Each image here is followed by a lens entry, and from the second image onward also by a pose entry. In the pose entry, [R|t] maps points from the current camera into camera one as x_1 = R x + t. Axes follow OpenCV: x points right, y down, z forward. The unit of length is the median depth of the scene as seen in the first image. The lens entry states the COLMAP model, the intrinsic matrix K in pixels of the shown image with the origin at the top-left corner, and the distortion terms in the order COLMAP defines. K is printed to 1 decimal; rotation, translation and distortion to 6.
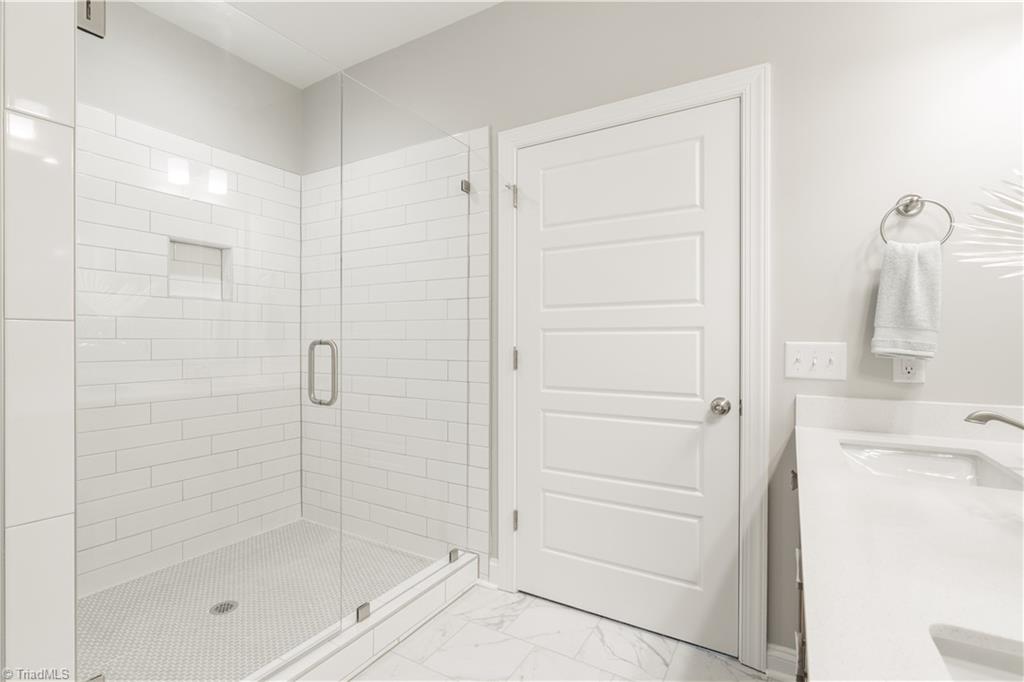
lens RADIAL K [[473.7, 0, 508.7], [0, 473.7, 342.2], [0, 0, 1]] dist [-0.001440, -0.001540]
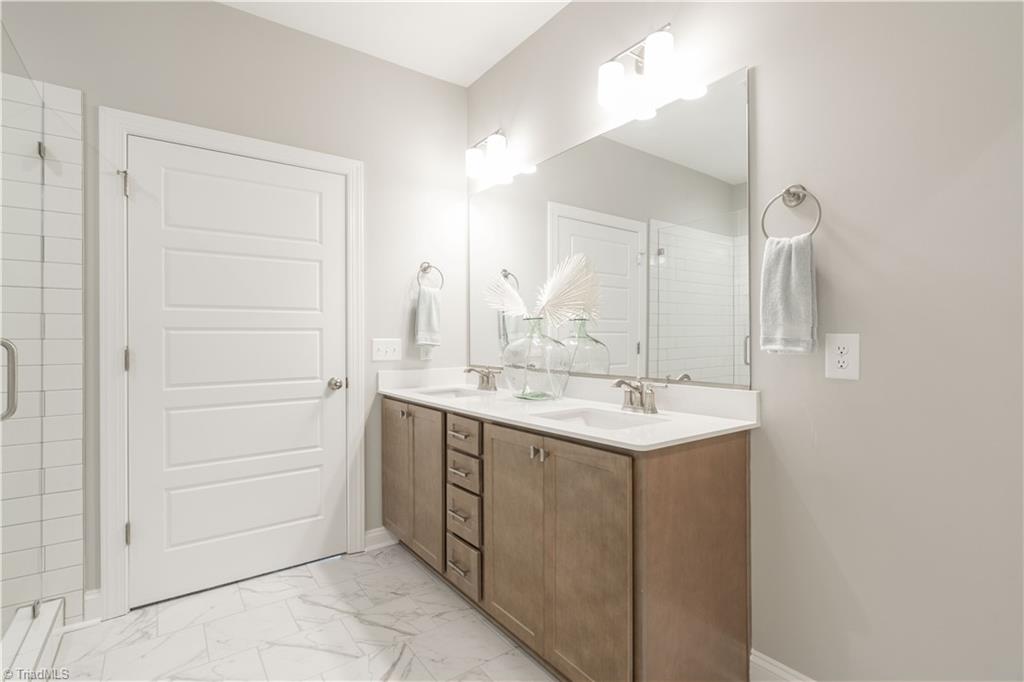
lens RADIAL K [[473.7, 0, 522.4], [0, 473.7, 342.0], [0, 0, 1]] dist [-0.001440, -0.001540]
pose [[0.383377, -0.009101, 0.923547, -0.647883], [0.013277, 0.999902, 0.004342, 0.009358], [-0.923496, 0.010598, 0.383461, -0.082552]]
